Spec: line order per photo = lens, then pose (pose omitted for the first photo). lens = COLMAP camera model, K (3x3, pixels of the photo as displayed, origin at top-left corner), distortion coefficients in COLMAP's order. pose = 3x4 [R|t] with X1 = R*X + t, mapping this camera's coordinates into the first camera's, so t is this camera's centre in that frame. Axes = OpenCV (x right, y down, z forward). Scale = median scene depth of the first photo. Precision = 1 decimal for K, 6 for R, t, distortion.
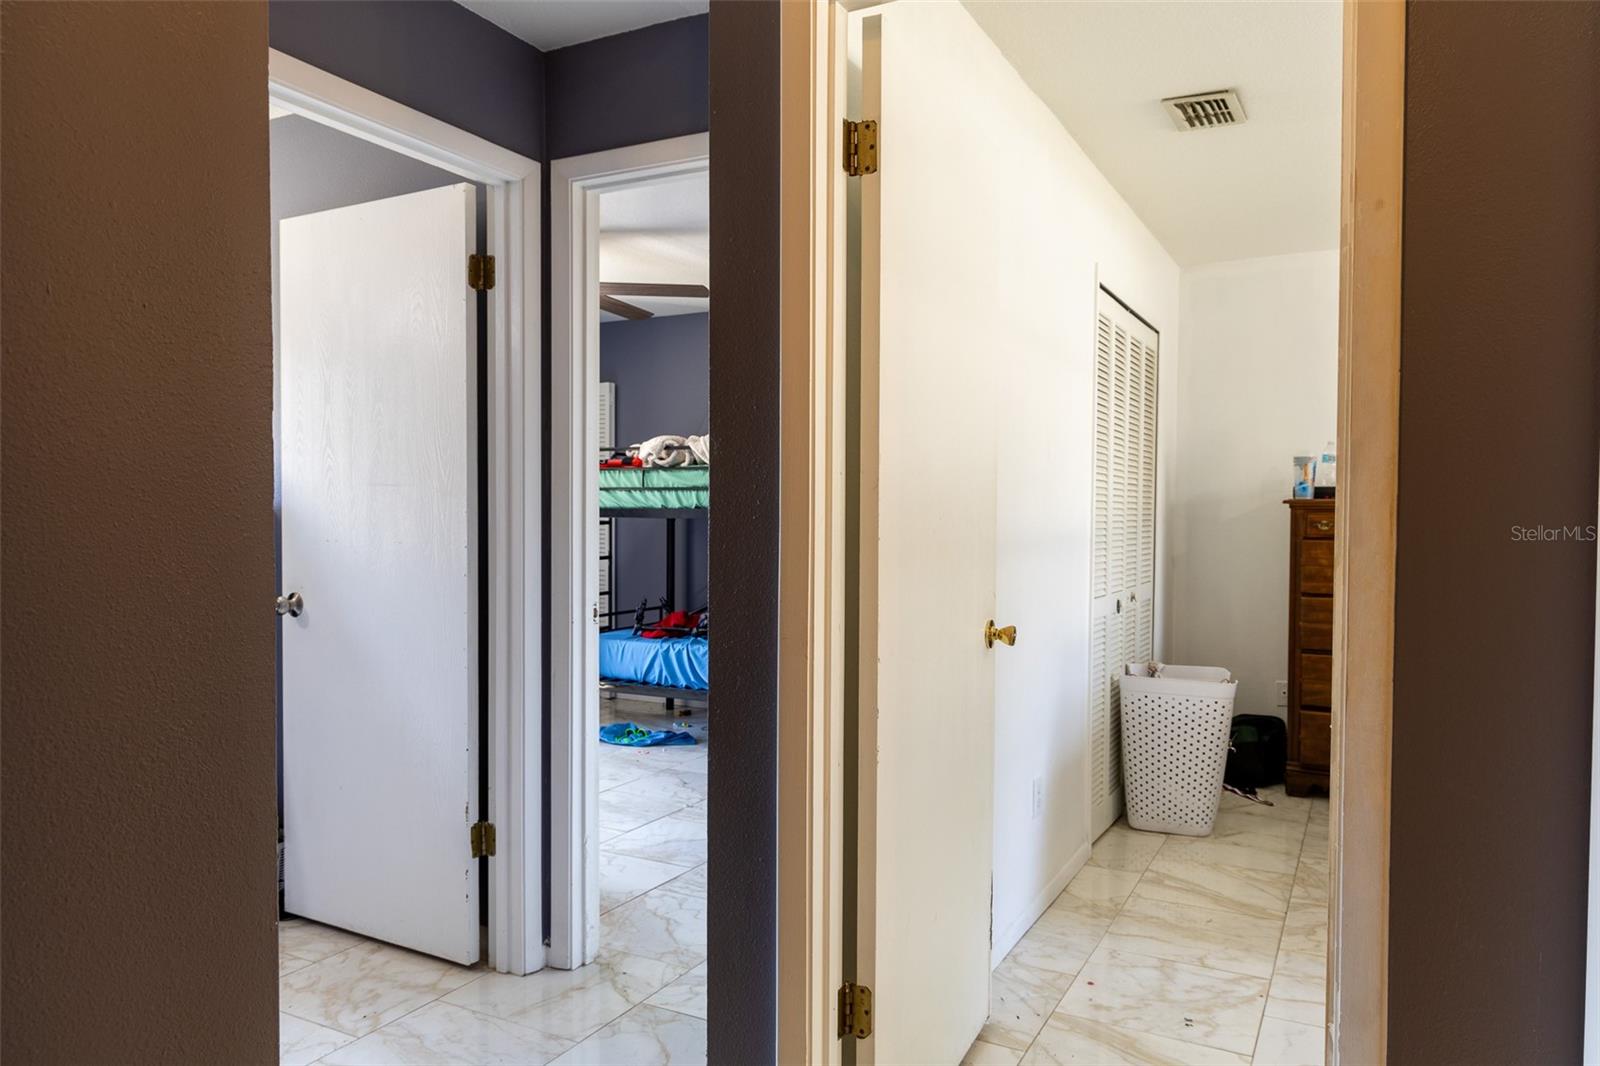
lens RADIAL K [[1076.6, 0, 805.5], [0, 1076.6, 541.8], [0, 0, 1]] dist [-0.001469, 0.001611]
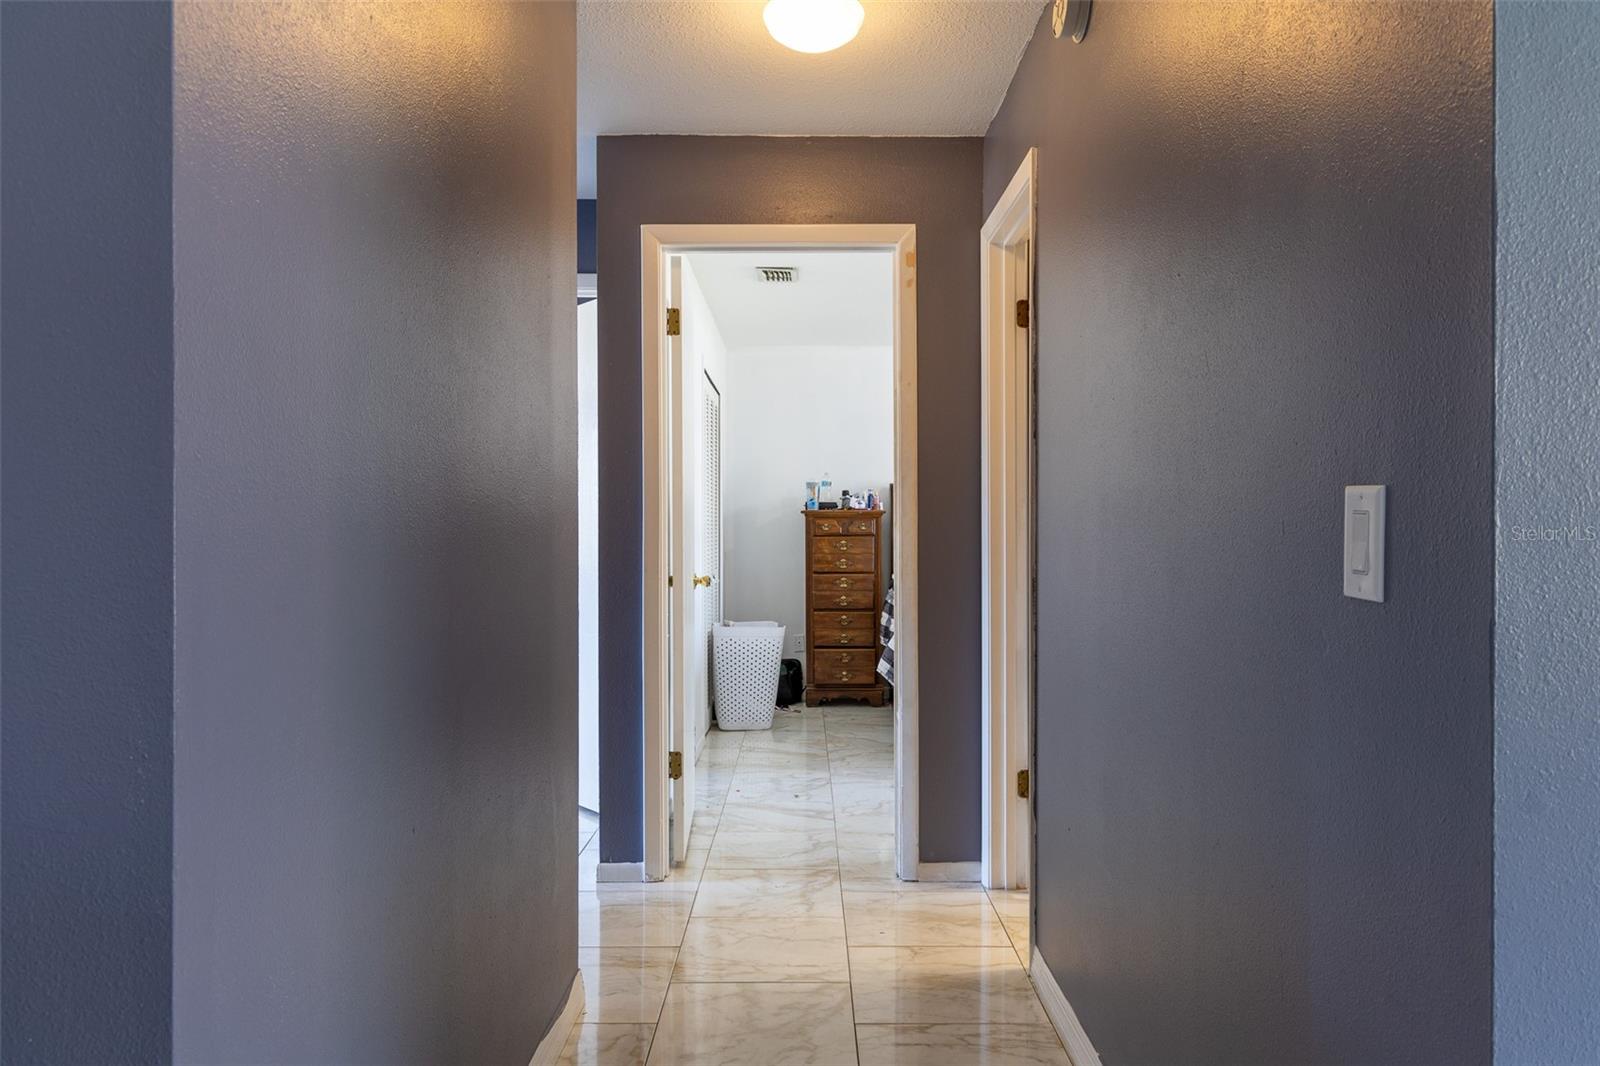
lens RADIAL K [[1076.6, 0, 805.5], [0, 1076.6, 541.8], [0, 0, 1]] dist [-0.001469, 0.001611]
pose [[0.881158, -0.011123, 0.472691, -0.295763], [0.021089, 0.999653, -0.015789, 0.032020], [-0.472351, 0.023881, 0.881087, -0.371885]]
